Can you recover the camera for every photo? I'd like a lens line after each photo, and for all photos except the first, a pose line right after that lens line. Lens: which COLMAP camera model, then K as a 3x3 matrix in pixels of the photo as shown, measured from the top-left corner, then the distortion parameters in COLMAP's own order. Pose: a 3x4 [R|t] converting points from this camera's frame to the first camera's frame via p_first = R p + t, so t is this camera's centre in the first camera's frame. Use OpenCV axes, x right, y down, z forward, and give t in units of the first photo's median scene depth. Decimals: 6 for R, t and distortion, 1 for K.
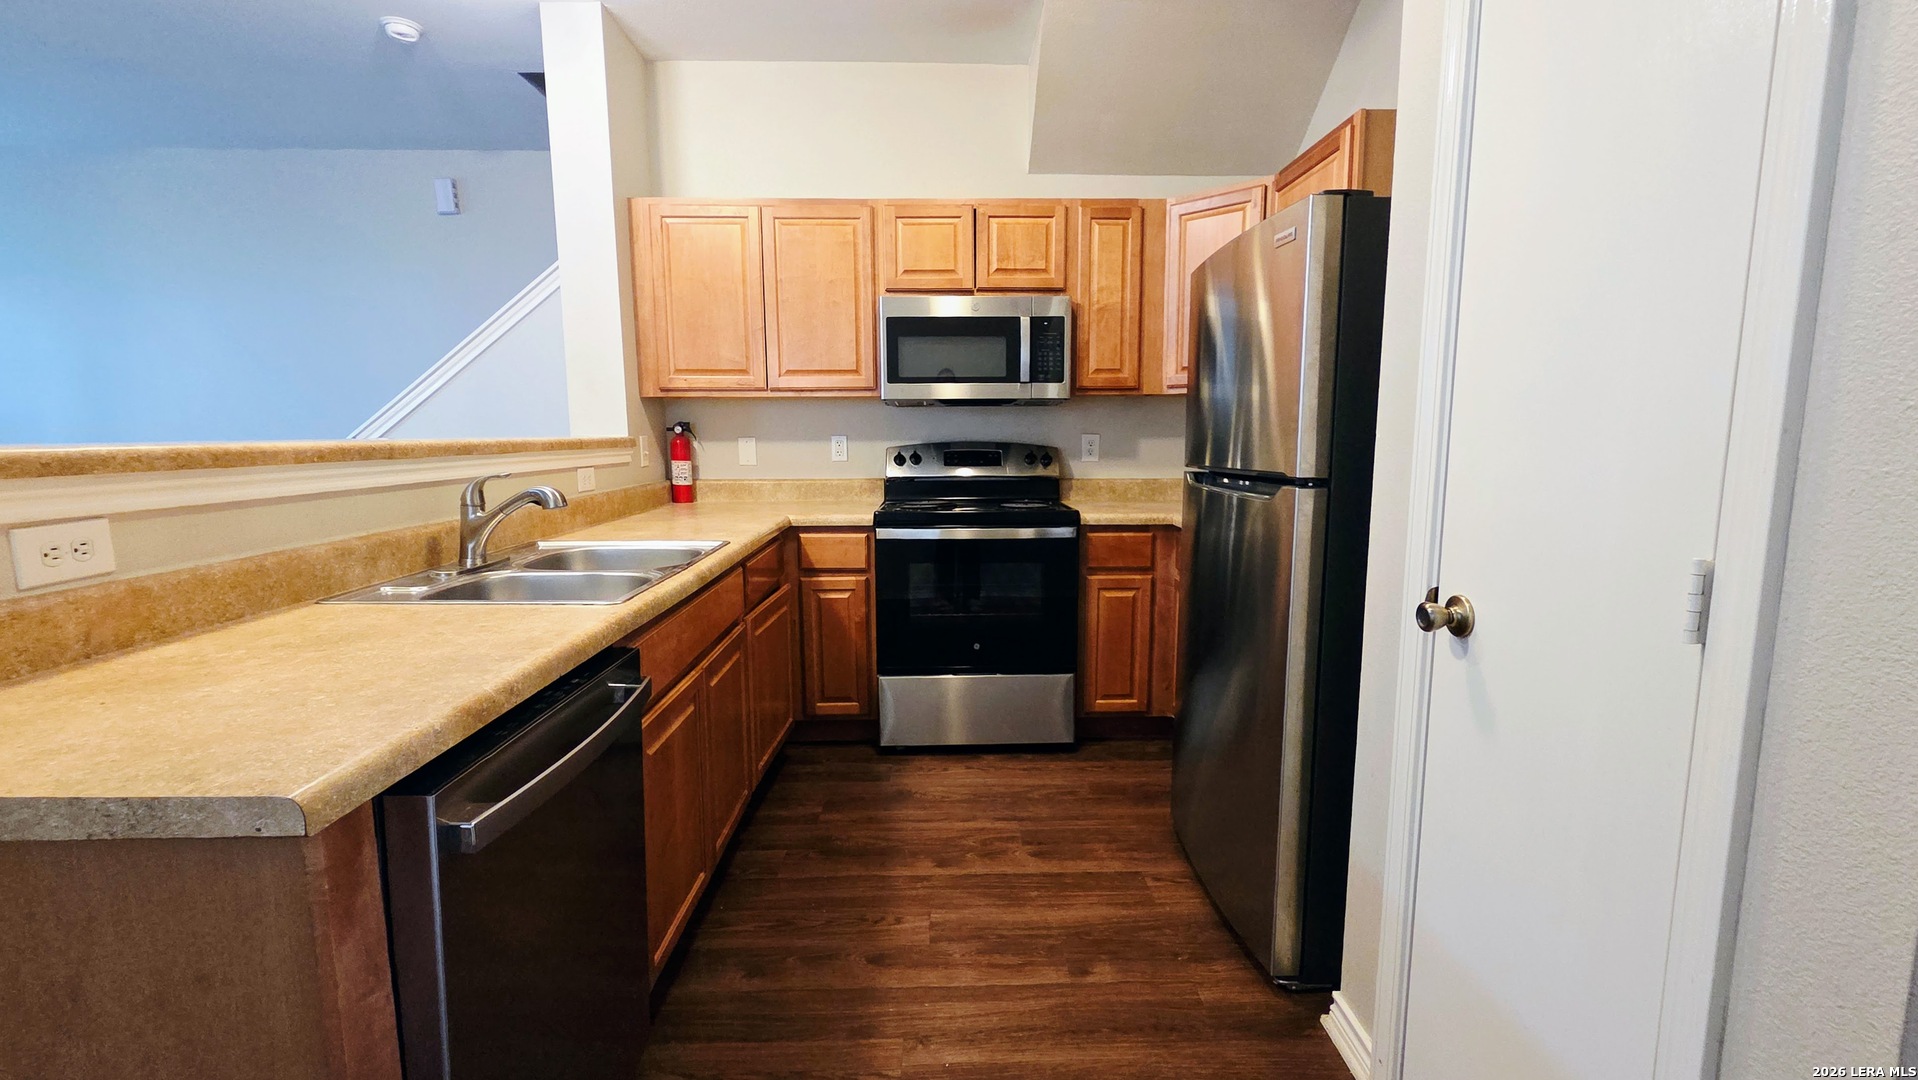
lens RADIAL K [[810.5, 0, 959.0], [0, 810.5, 540.0], [0, 0, 1]] dist [0.000022, -0.000195]
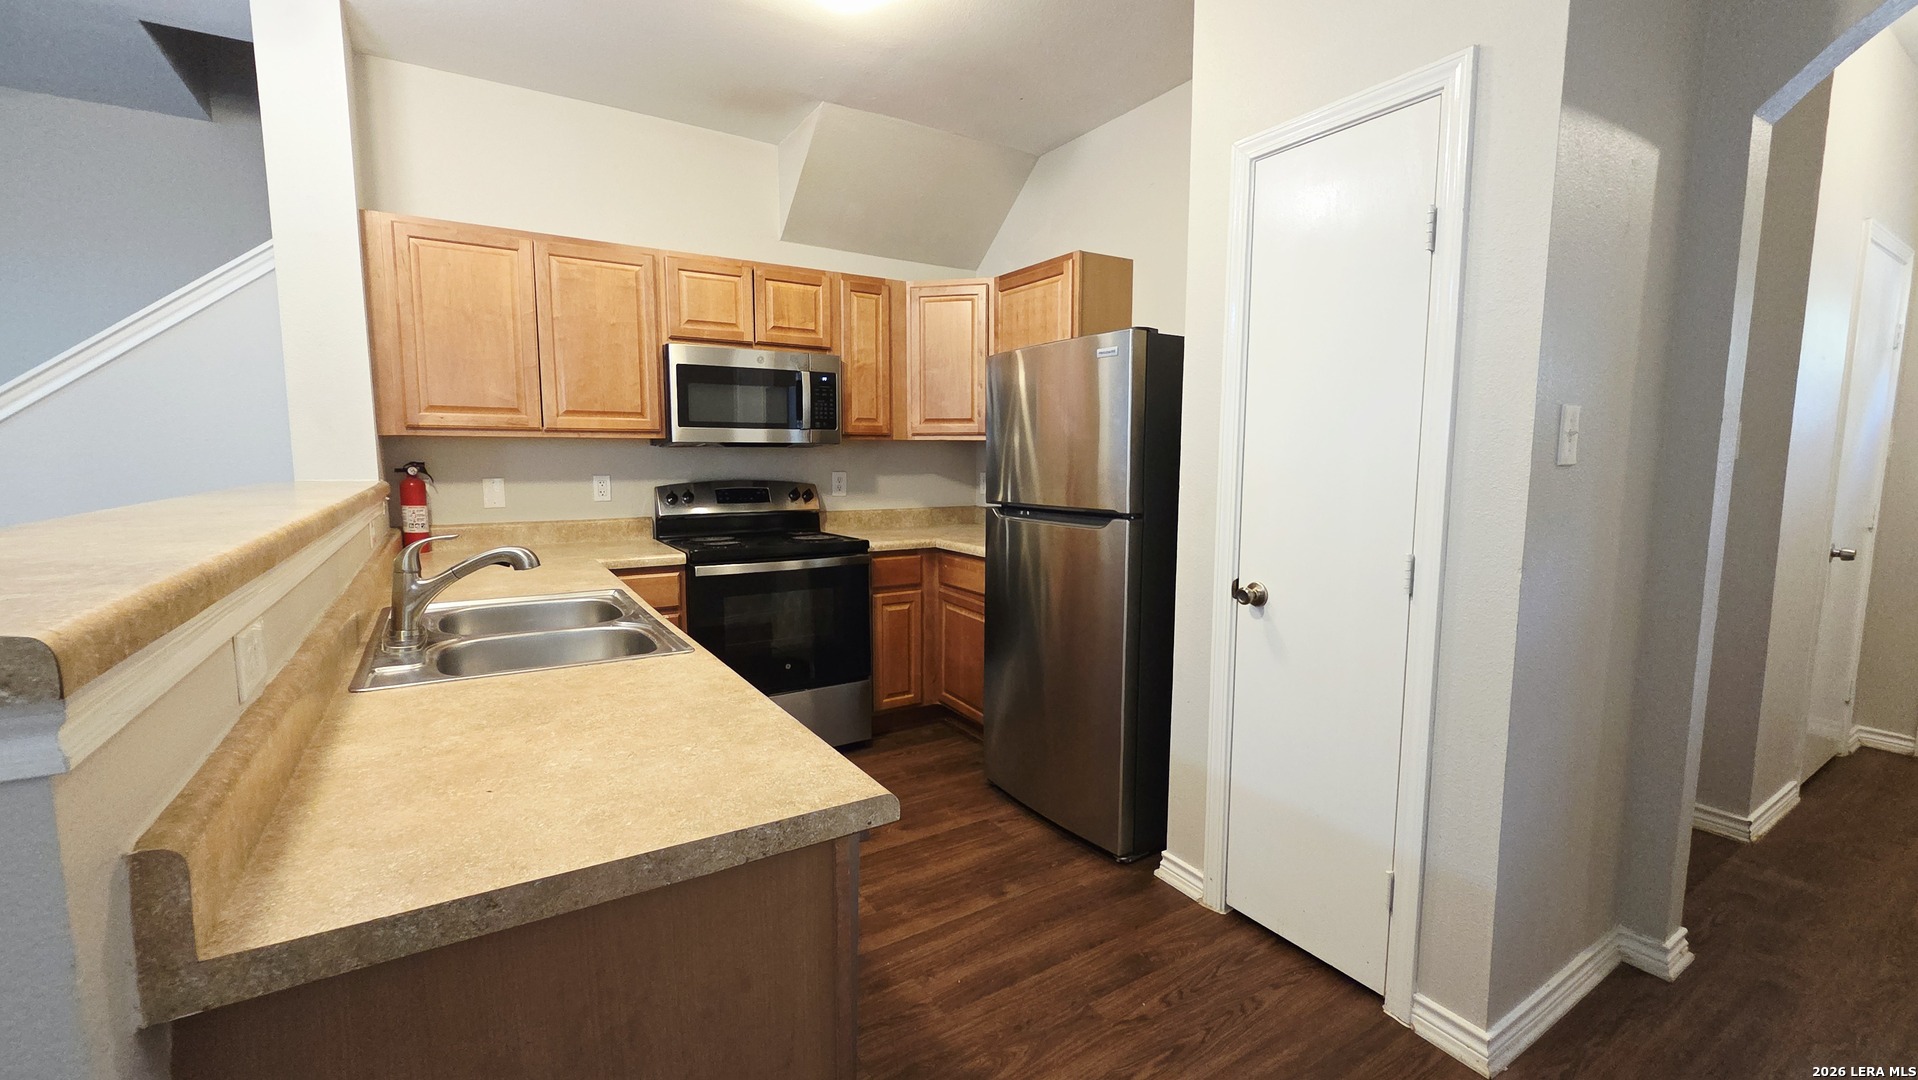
lens RADIAL K [[781.5, 0, 965.0], [0, 781.5, 541.0], [0, 0, 1]] dist [-0.003016, -0.000286]
pose [[0.856348, -0.051484, 0.513826, -0.296492], [0.062895, 0.998009, -0.004823, -0.019269], [-0.512554, 0.036447, 0.857881, -0.042729]]
